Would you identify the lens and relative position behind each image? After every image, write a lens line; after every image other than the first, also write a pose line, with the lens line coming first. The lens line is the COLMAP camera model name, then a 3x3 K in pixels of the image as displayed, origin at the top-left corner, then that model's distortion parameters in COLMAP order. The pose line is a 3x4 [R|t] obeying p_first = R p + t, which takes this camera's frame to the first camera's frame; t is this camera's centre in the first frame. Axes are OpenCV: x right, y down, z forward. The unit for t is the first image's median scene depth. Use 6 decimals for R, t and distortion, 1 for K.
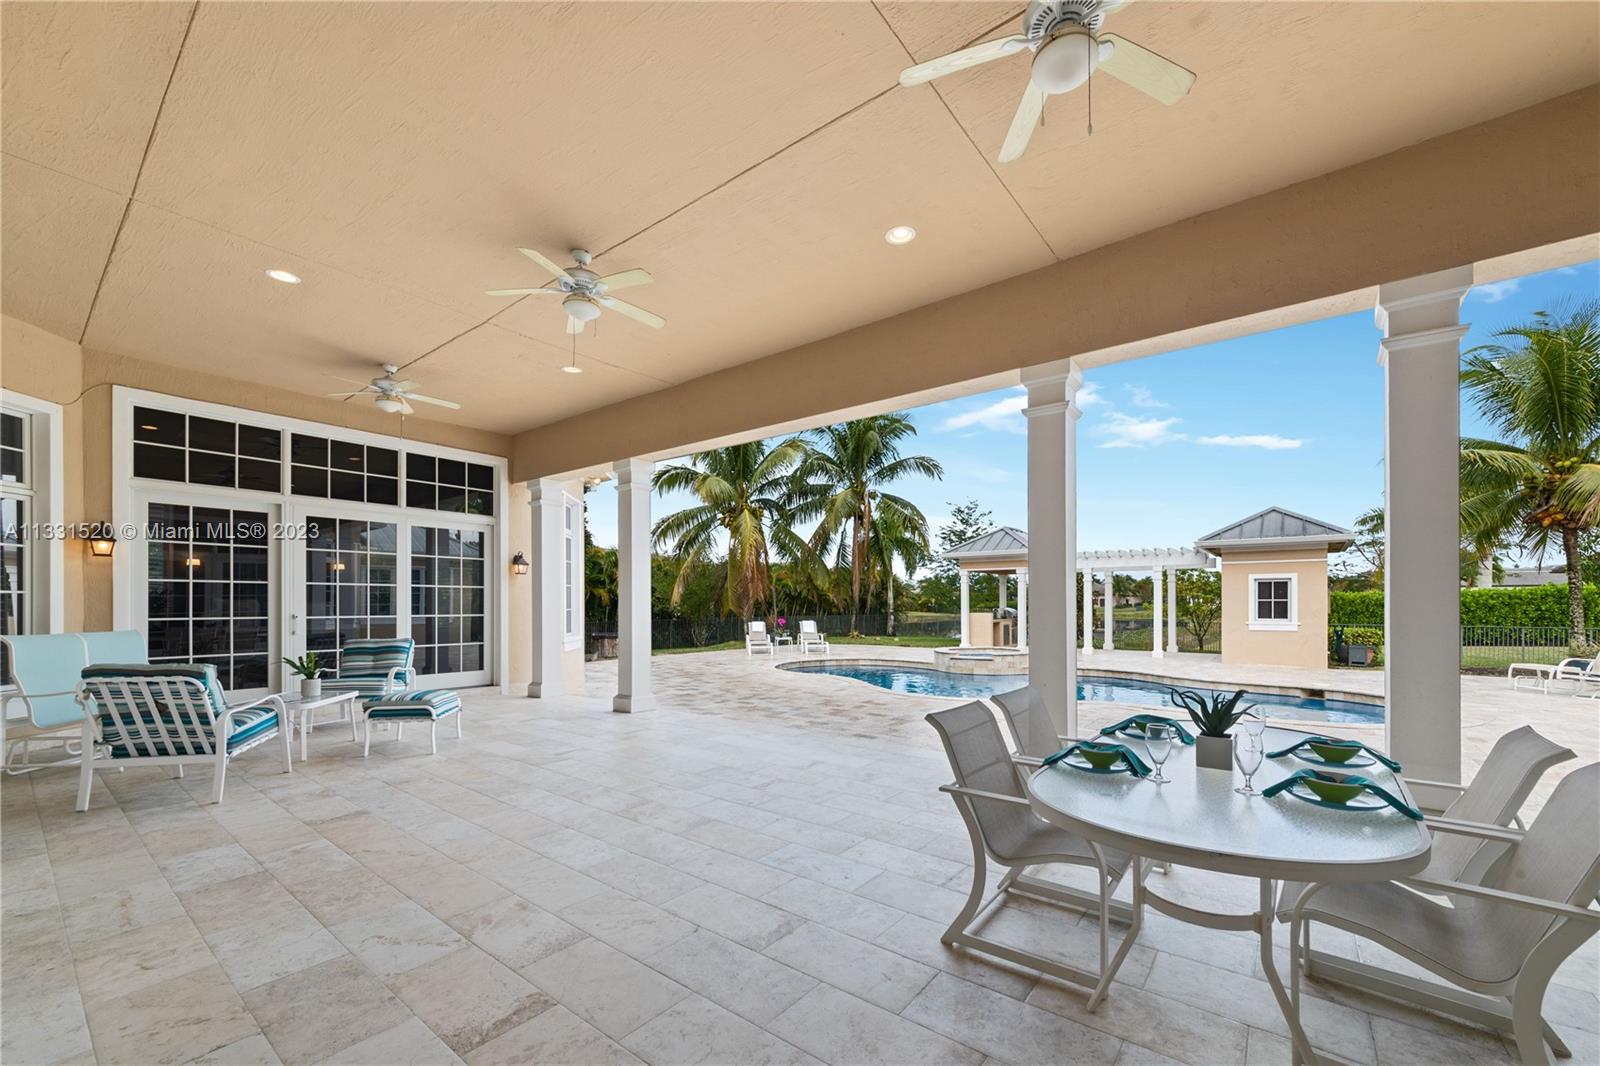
lens RADIAL K [[638.2, 0, 801.6], [0, 638.2, 607.8], [0, 0, 1]] dist [0.001189, 0.000103]
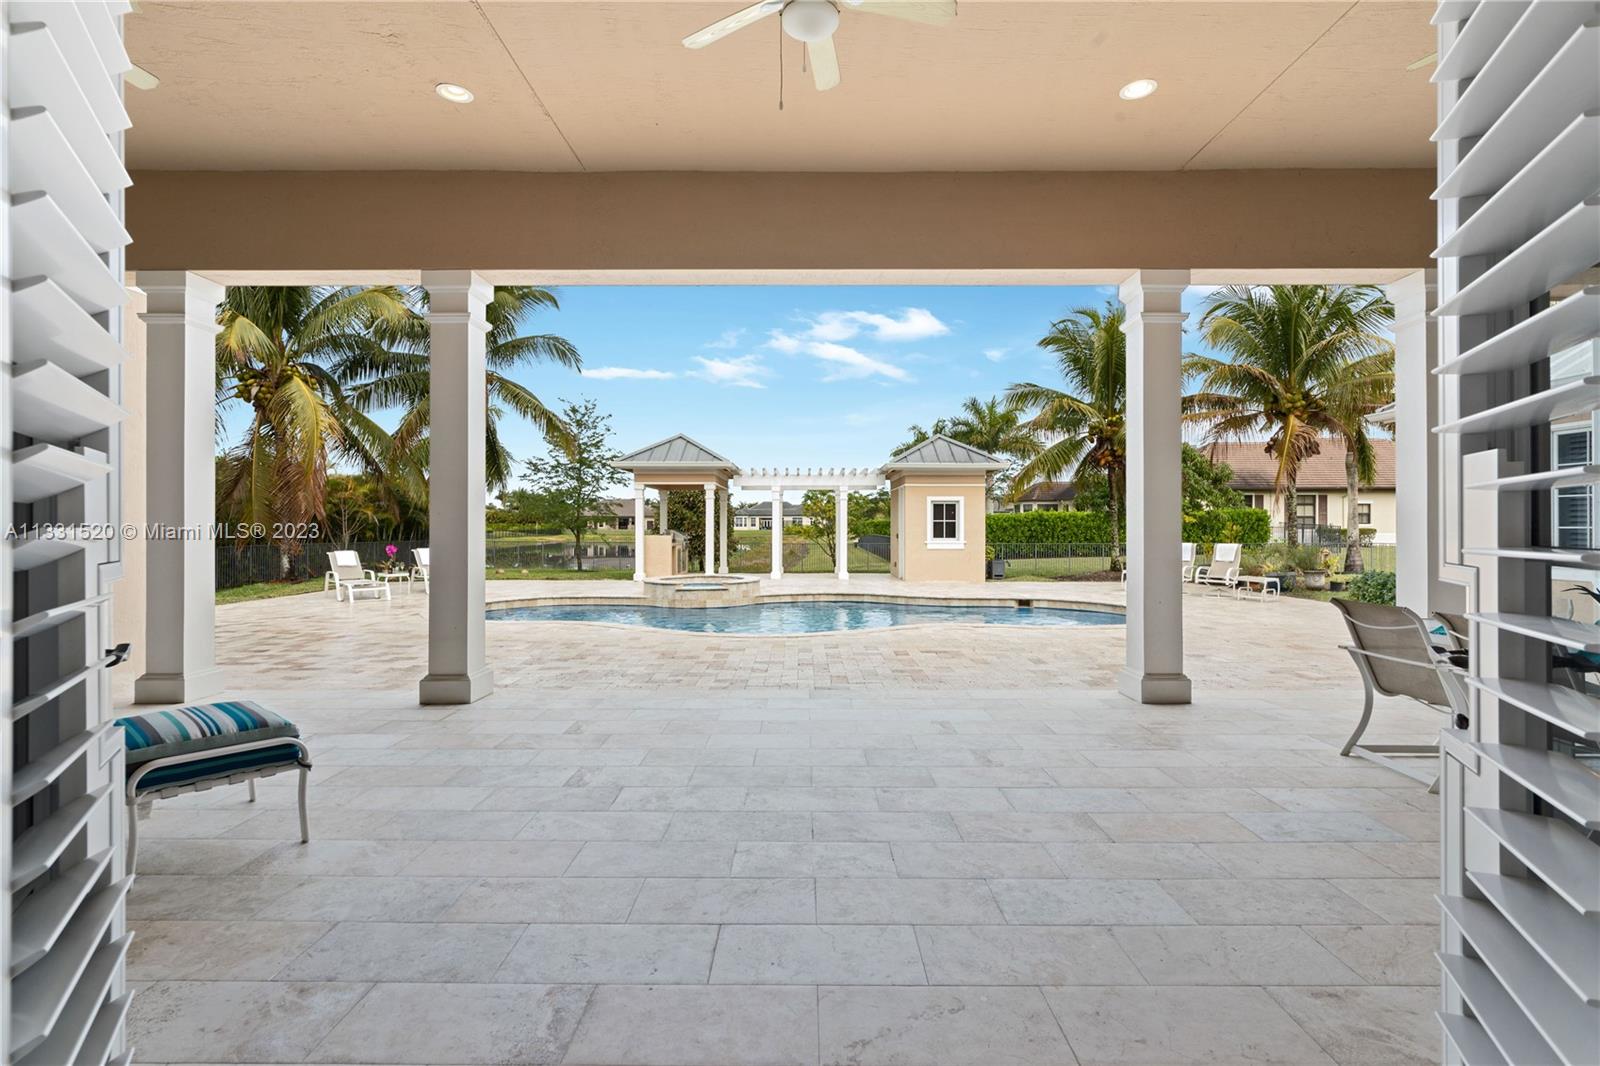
lens RADIAL K [[756.5, 0, 800.0], [0, 756.5, 533.0], [0, 0, 1]] dist [-0.004046, -0.000312]
pose [[0.790860, -0.004431, 0.611981, -0.219761], [0.003213, 0.999990, 0.003087, 0.003301], [-0.611989, -0.000475, 0.790866, 0.126715]]
